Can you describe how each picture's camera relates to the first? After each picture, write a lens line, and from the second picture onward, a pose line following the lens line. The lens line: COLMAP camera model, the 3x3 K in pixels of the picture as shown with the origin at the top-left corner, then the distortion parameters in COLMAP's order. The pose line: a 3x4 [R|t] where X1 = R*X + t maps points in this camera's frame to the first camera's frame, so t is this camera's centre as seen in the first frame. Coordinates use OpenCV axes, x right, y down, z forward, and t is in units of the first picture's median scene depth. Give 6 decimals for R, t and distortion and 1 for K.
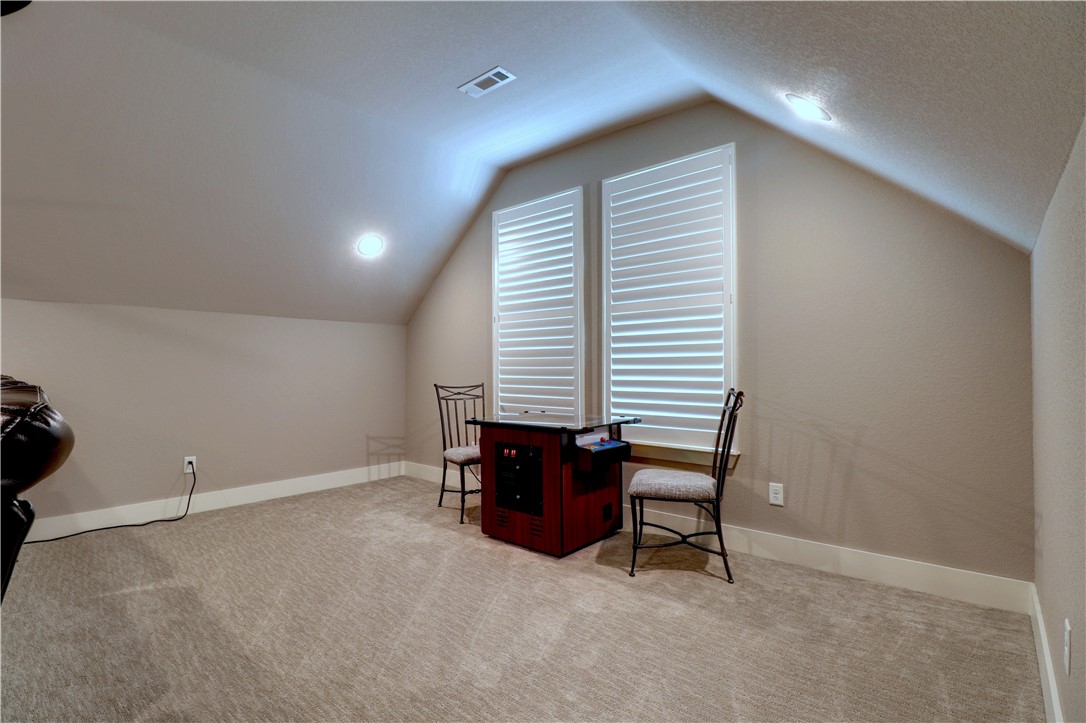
lens RADIAL K [[510.0, 0, 542.0], [0, 510.0, 359.7], [0, 0, 1]] dist [0.000661, 0.000028]
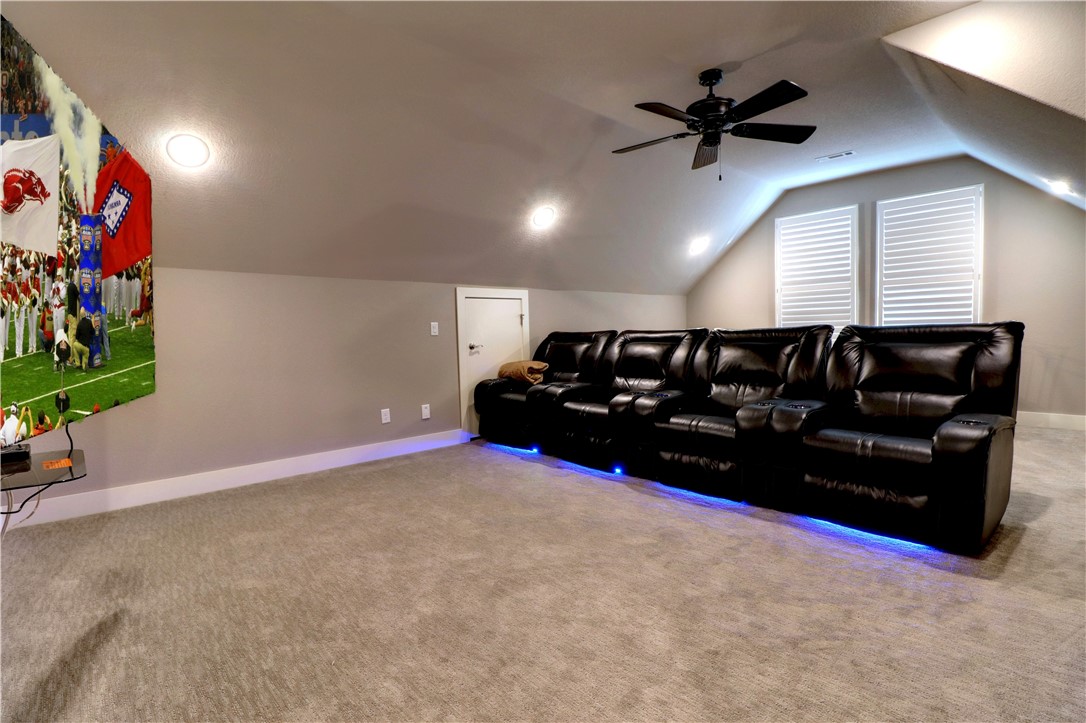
lens RADIAL K [[526.8, 0, 543.0], [0, 526.8, 361.5], [0, 0, 1]] dist [-0.002017, -0.000577]
pose [[0.993408, -0.002415, -0.114609, -0.745831], [0.009187, 0.998239, 0.058604, 0.040663], [0.114266, -0.059271, 0.991681, -0.791179]]
